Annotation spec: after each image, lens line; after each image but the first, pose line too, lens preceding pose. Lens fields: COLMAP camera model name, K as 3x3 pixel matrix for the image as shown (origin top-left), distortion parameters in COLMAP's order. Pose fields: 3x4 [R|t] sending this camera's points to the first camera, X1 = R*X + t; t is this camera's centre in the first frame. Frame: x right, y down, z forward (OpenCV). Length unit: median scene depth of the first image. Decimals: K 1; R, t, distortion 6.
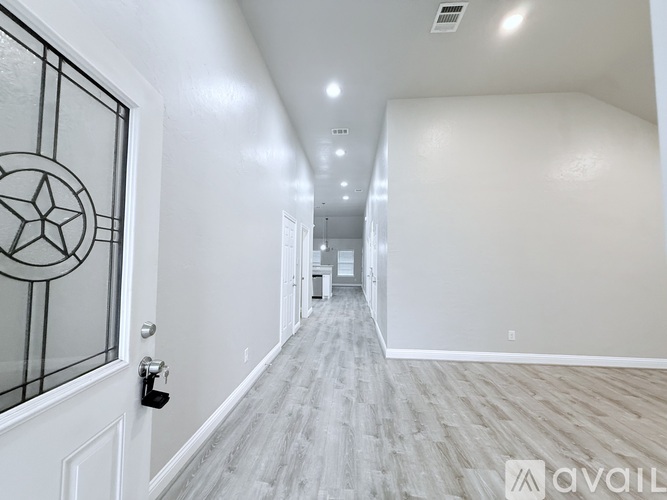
lens RADIAL K [[264.2, 0, 333.5], [0, 264.2, 250.0], [0, 0, 1]] dist [-0.001096, -0.000080]
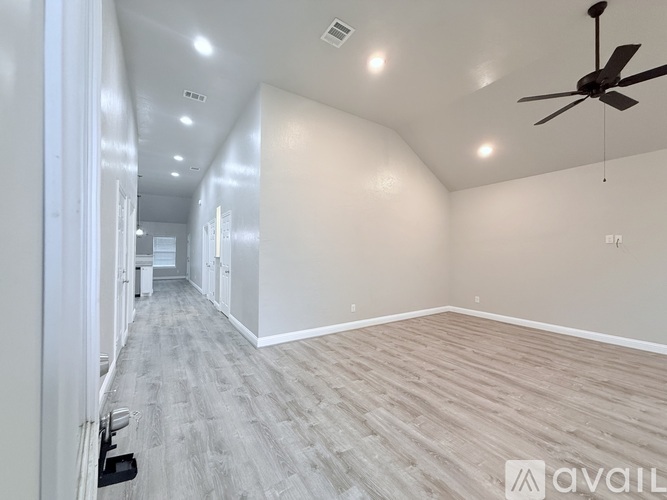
lens RADIAL K [[264.2, 0, 333.5], [0, 264.2, 250.0], [0, 0, 1]] dist [-0.001096, -0.000080]
pose [[0.790657, 0.000593, 0.612259, -0.203999], [-0.027060, 0.999056, 0.033977, 0.001005], [-0.611661, -0.043432, 0.789927, 0.064439]]
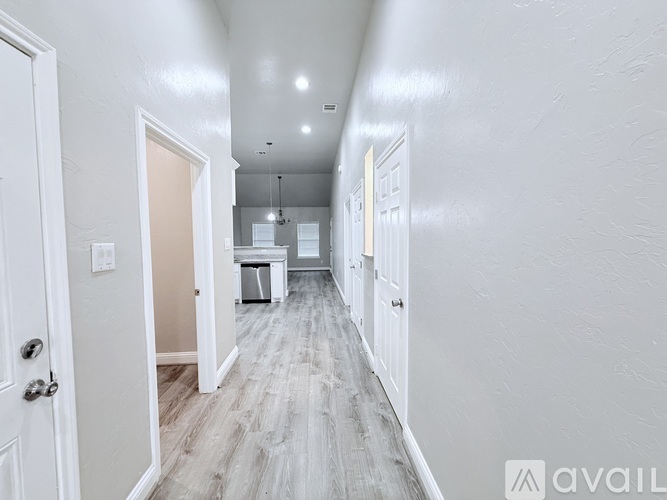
lens RADIAL K [[264.2, 0, 333.5], [0, 264.2, 250.0], [0, 0, 1]] dist [-0.001096, -0.000080]
pose [[0.989579, -0.028200, 0.141201, 0.048164], [0.014500, 0.995166, 0.097126, 0.026948], [-0.143258, -0.094066, 0.985205, 1.180477]]
